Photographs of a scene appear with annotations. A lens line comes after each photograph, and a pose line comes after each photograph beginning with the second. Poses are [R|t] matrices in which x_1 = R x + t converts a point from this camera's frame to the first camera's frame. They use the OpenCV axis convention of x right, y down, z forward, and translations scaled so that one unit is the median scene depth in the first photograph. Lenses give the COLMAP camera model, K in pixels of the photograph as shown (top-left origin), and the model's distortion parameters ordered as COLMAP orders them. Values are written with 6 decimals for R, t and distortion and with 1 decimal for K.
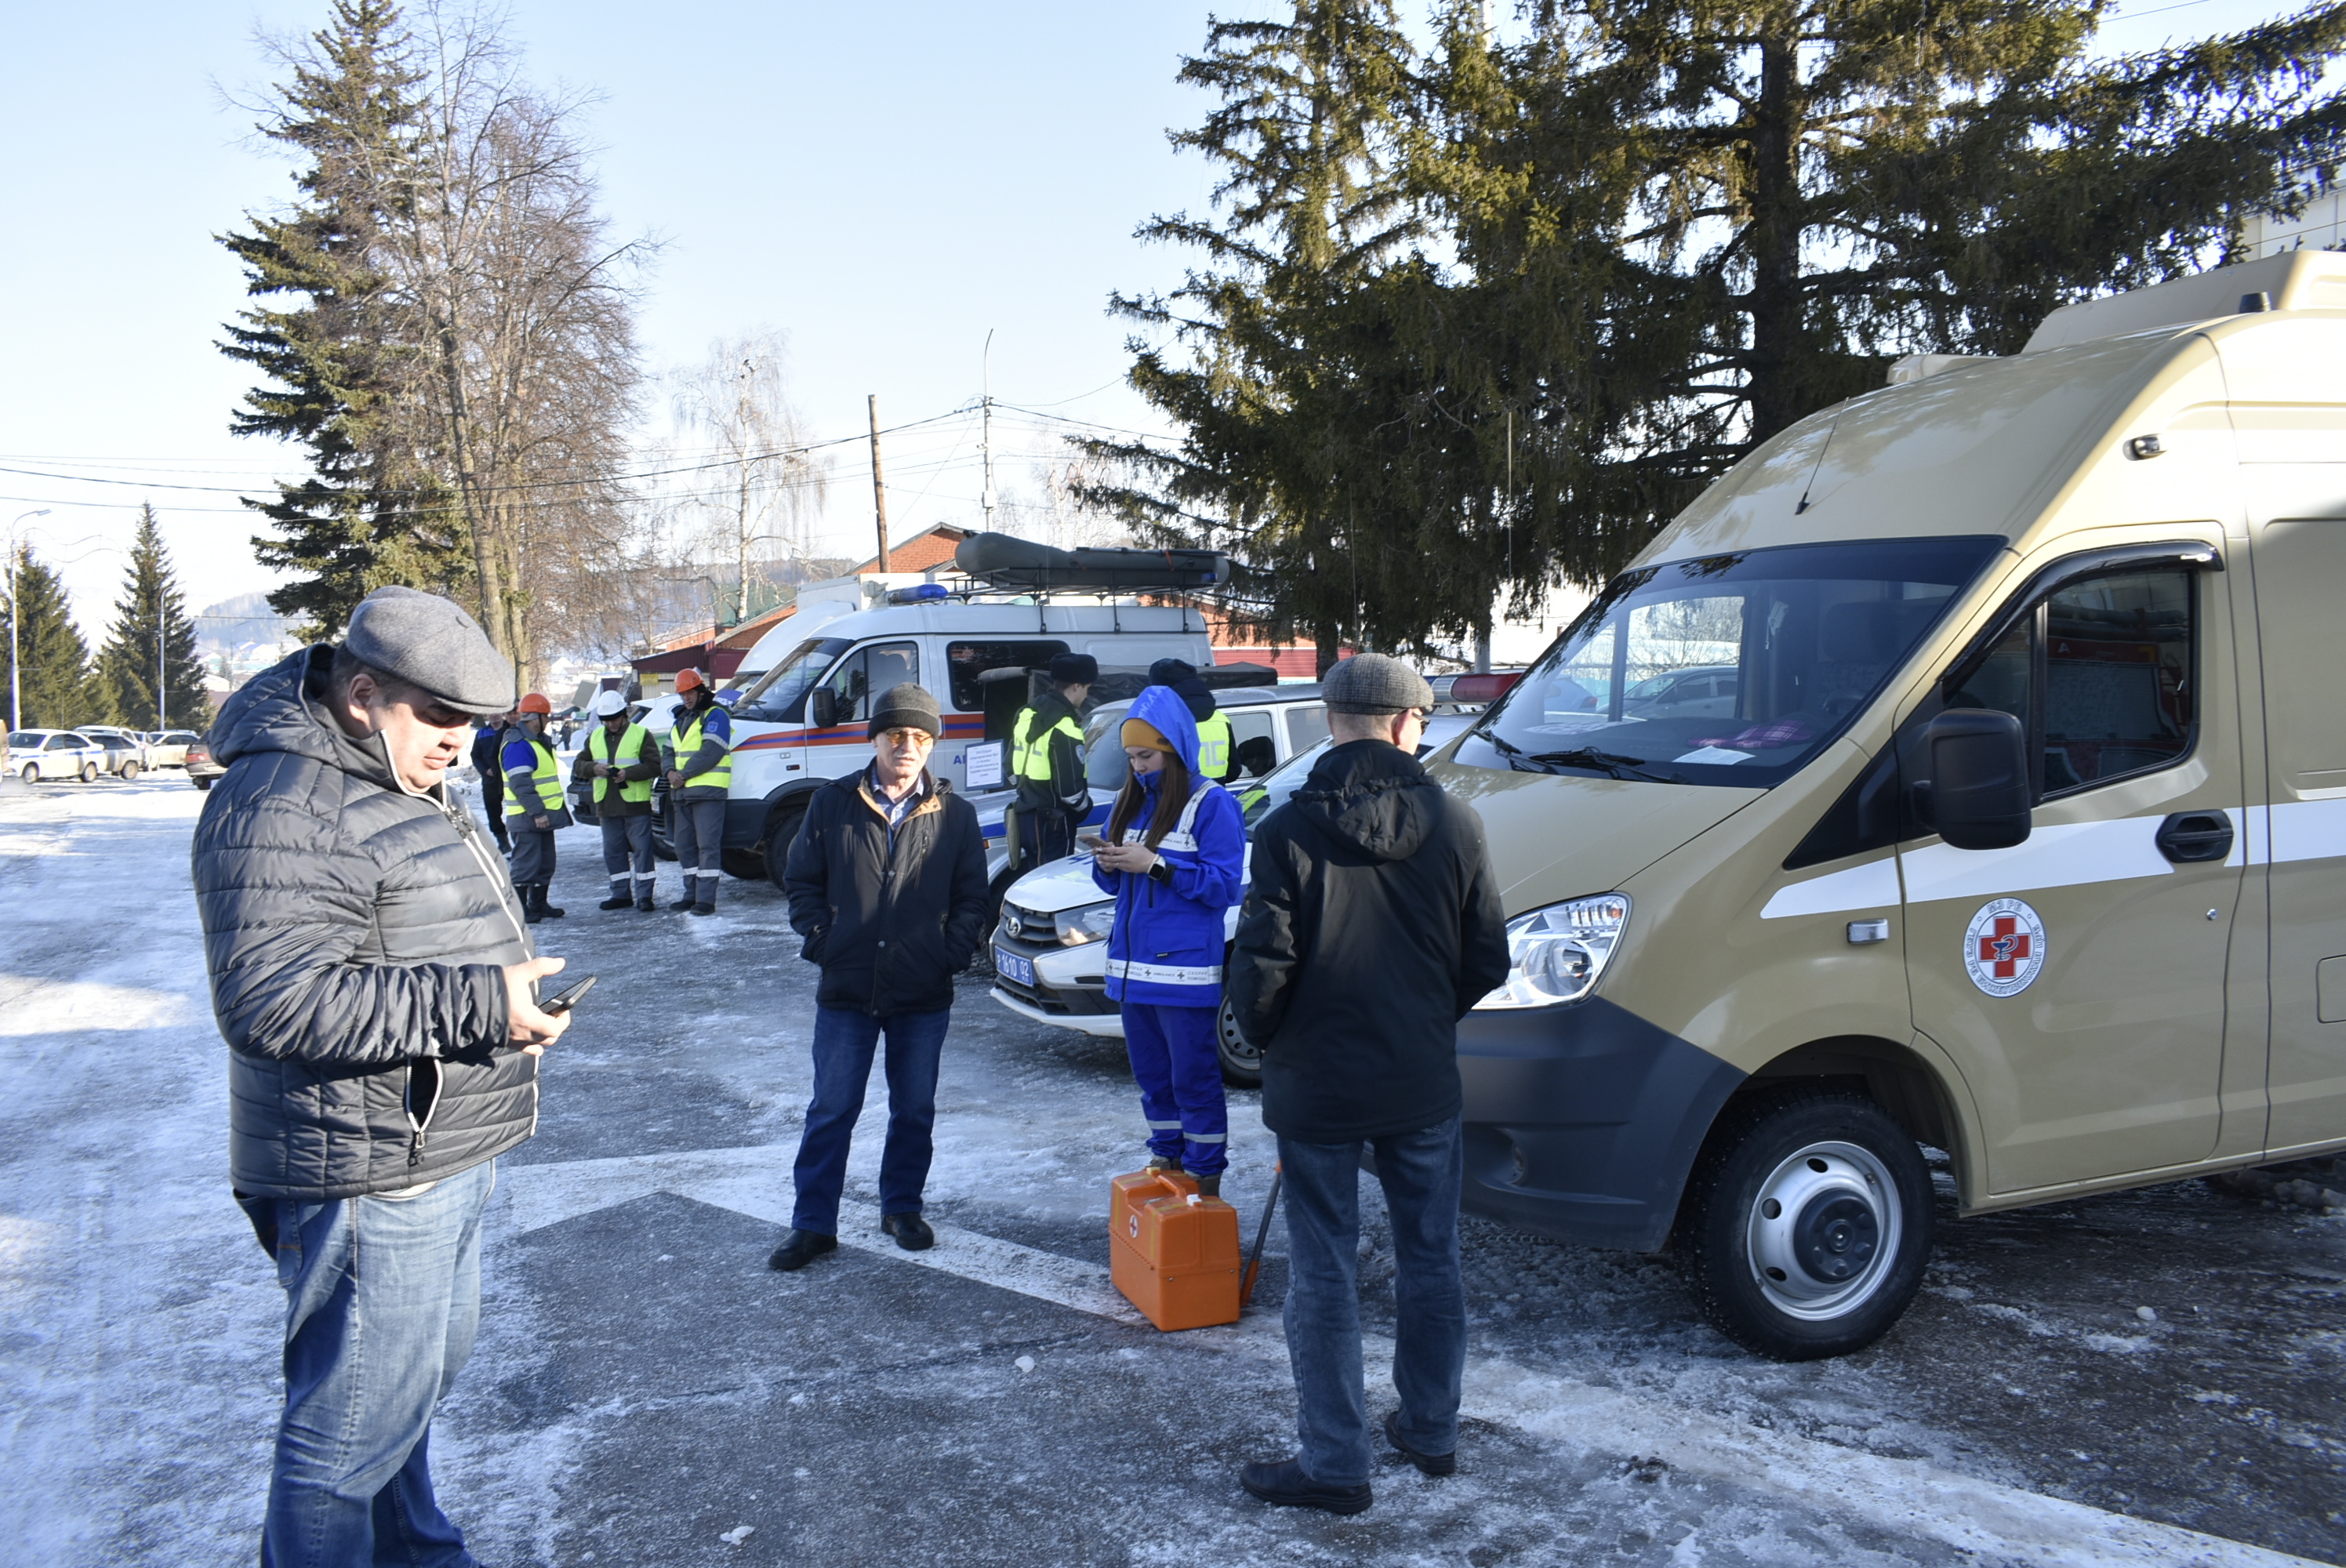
lens RADIAL K [[1850.6, 0, 1172.0], [0, 1850.6, 781.2], [0, 0, 1]] dist [0.004962, 0.001123]
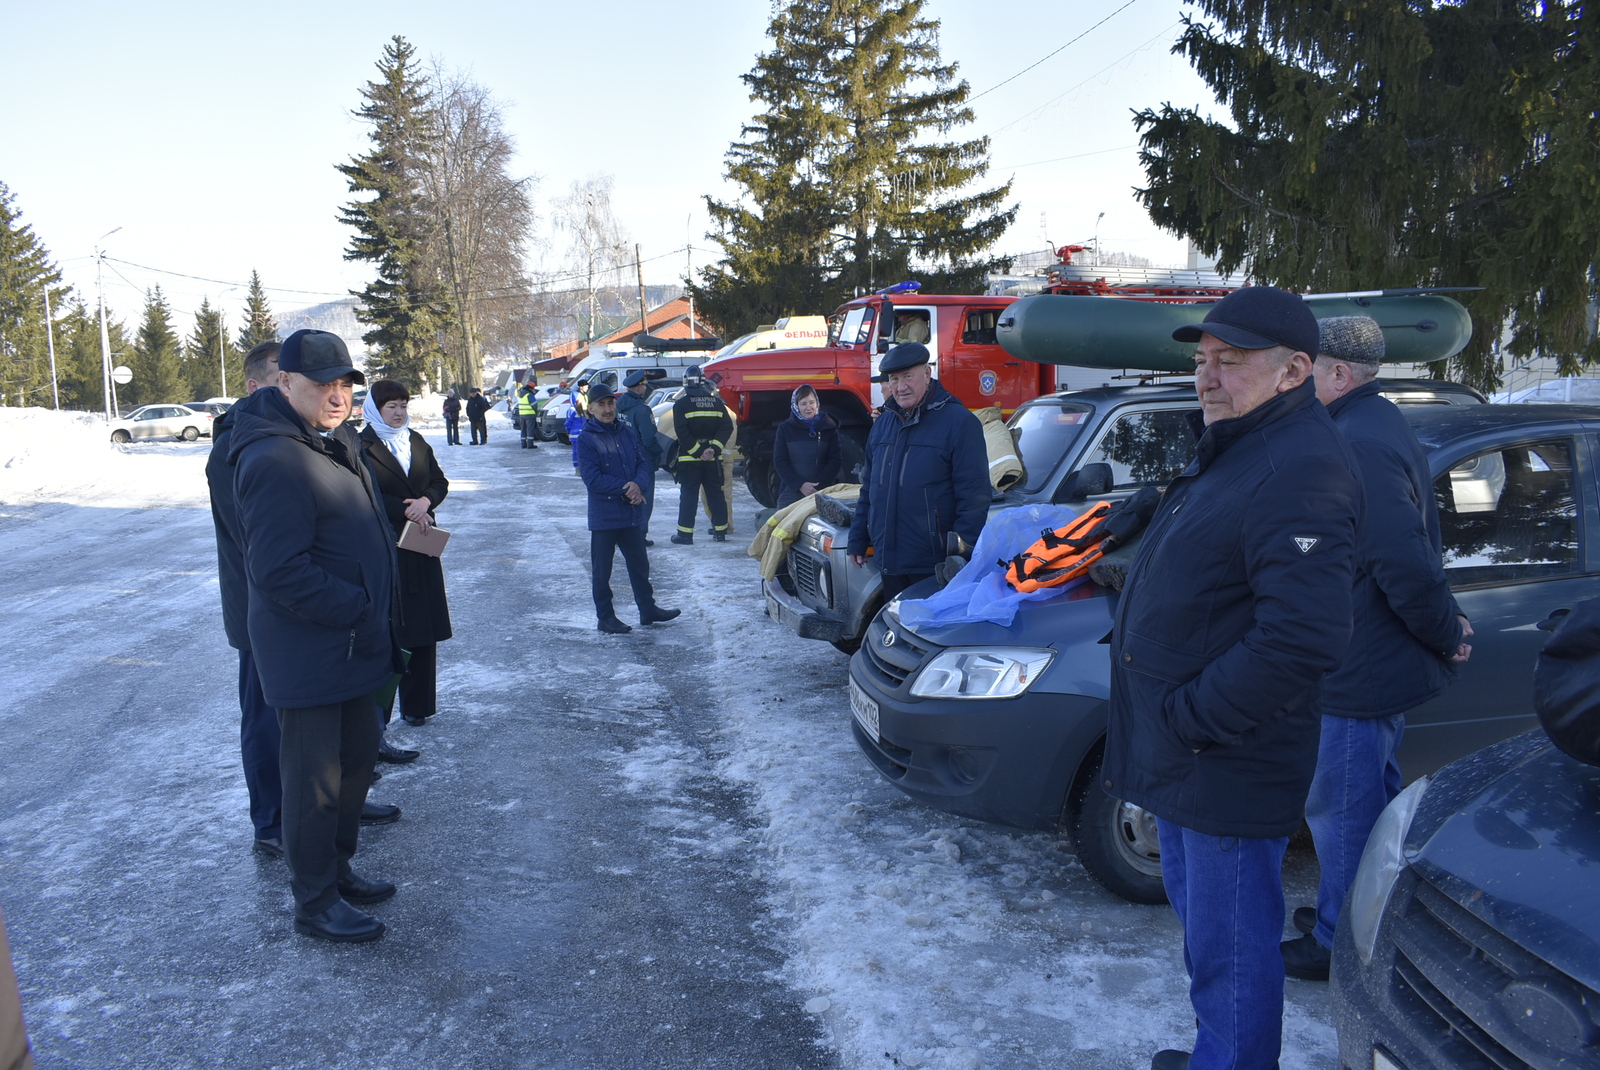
lens RADIAL K [[1262.2, 0, 800.2], [0, 1262.2, 534.0], [0, 0, 1]] dist [0.004962, 0.001123]
pose [[0.997094, 0.002393, -0.076141, 0.120625], [0.003571, 0.996940, 0.078087, 0.013579], [0.076095, -0.078132, 0.994035, -0.411569]]
